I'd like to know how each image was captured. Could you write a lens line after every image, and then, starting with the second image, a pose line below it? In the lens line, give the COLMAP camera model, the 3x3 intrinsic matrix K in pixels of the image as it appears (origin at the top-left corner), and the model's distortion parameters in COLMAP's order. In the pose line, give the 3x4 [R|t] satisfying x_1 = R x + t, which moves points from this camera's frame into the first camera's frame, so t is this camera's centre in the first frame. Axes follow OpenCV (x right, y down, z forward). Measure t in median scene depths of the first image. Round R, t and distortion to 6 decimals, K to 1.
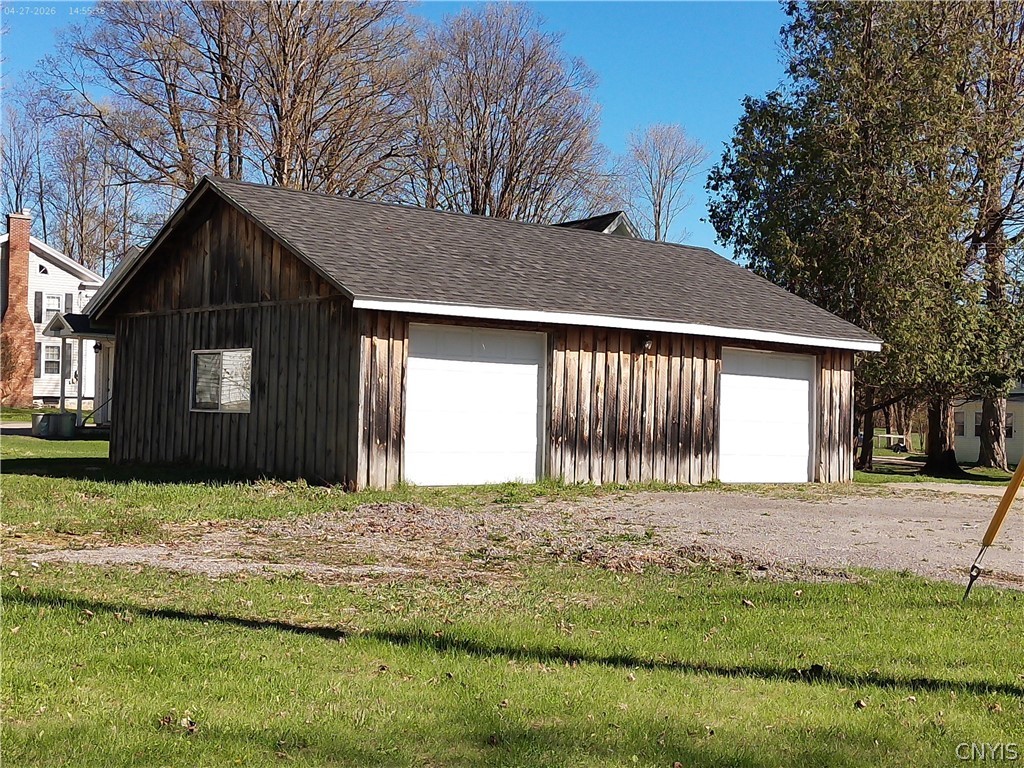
lens RADIAL K [[766.5, 0, 505.3], [0, 766.5, 385.3], [0, 0, 1]] dist [0.000721, -0.003316]
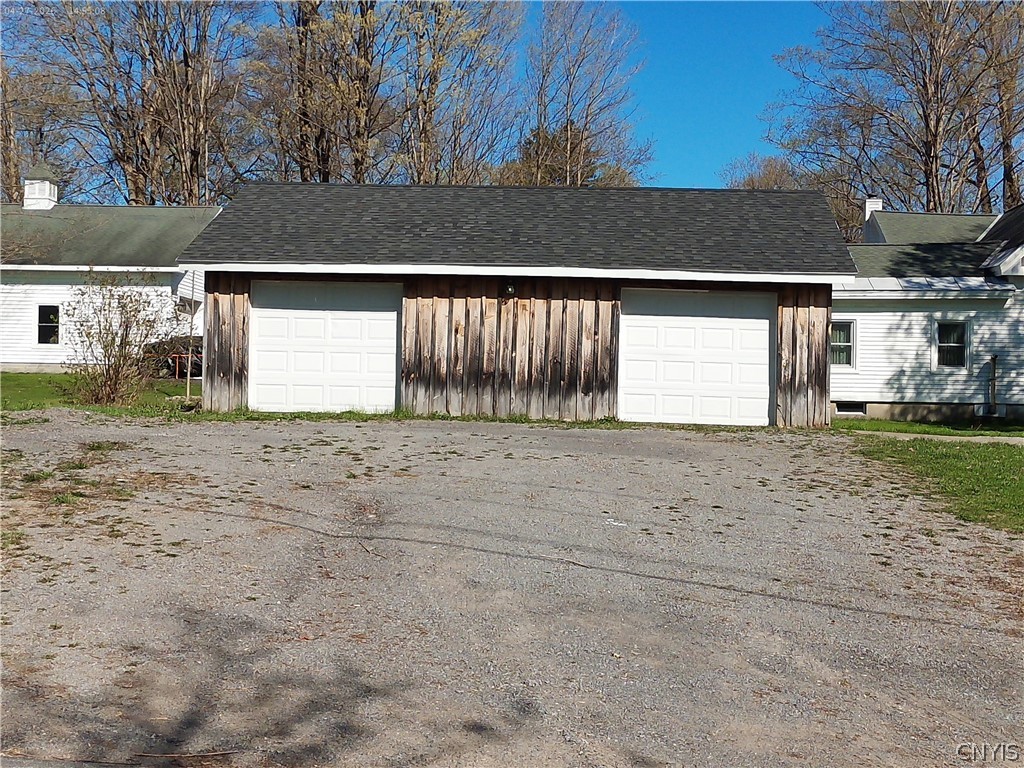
lens RADIAL K [[766.5, 0, 505.3], [0, 766.5, 385.3], [0, 0, 1]] dist [0.000721, -0.003316]
pose [[0.926432, -0.004199, -0.376438, 0.577194], [0.021776, 0.998861, 0.042450, 0.035745], [0.375831, -0.047524, 0.925469, -0.010833]]
